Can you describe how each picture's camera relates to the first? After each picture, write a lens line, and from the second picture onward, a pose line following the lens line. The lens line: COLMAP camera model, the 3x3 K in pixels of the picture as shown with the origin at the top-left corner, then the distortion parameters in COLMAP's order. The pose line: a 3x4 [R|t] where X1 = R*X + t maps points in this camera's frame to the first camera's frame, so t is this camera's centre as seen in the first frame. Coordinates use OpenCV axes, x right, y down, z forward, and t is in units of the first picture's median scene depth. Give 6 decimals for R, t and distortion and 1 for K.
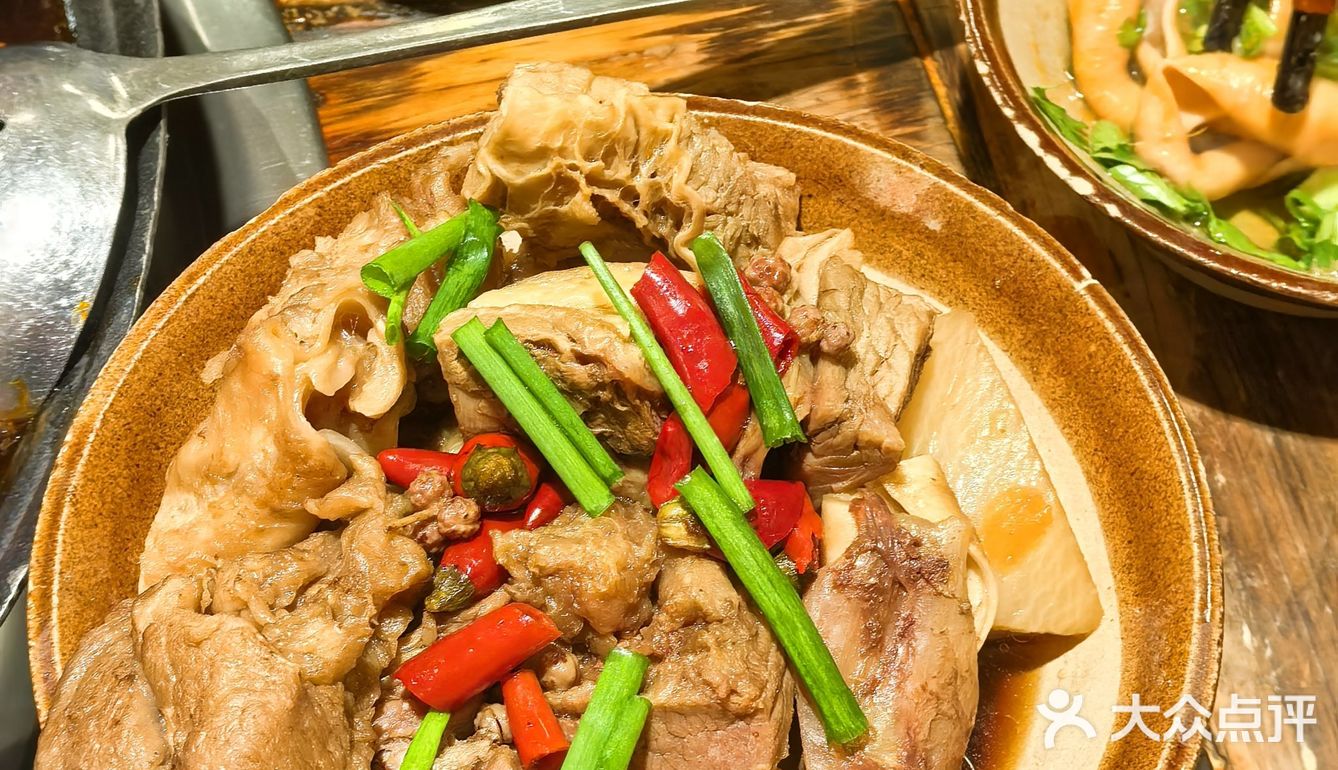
lens RADIAL K [[1880.9, 0, 668.5], [0, 1880.9, 385.5], [0, 0, 1]] dist [0.122632, 0.000000]
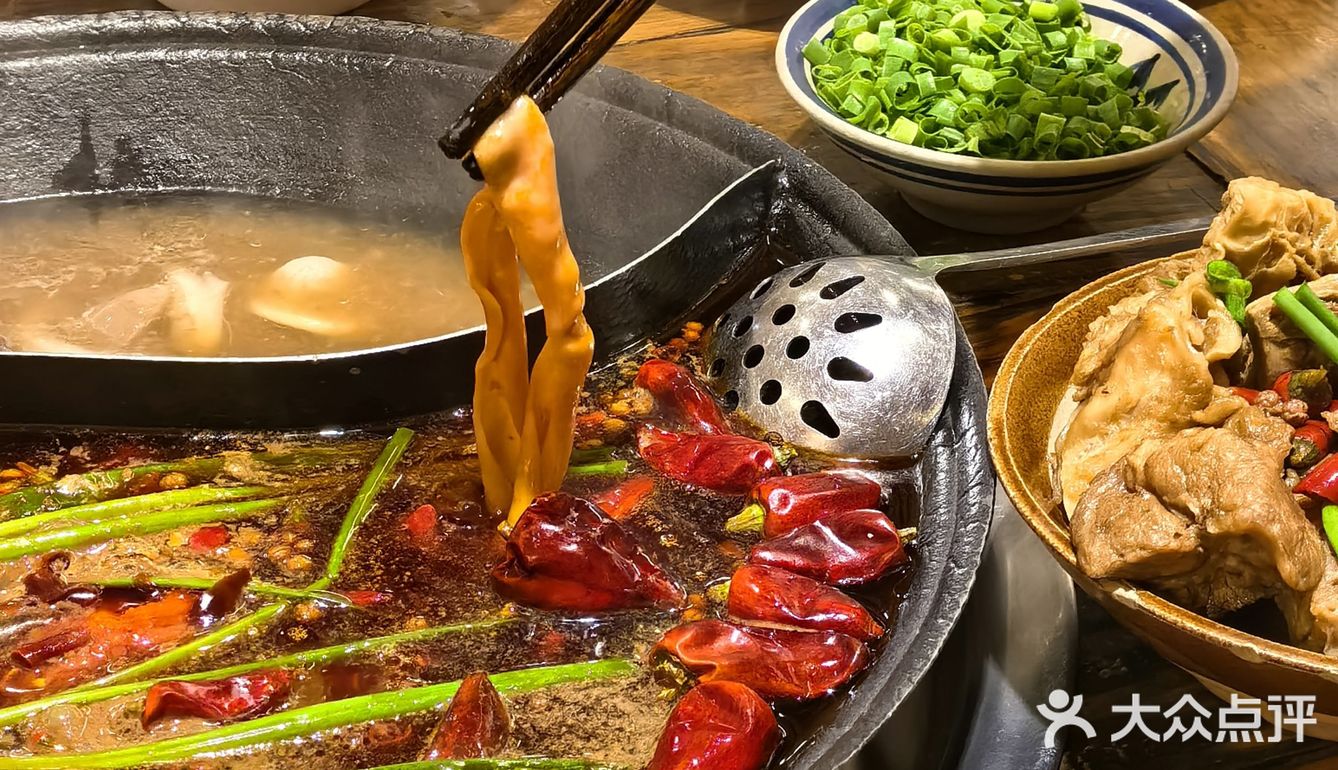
lens RADIAL K [[1917.7, 0, 664.8], [0, 1917.7, 387.4], [0, 0, 1]] dist [-0.089226, 0.000000]
pose [[0.996318, -0.078154, 0.035236, -0.661761], [0.085629, 0.927120, -0.364852, 0.560059], [-0.004154, 0.366526, 0.930399, -0.429979]]
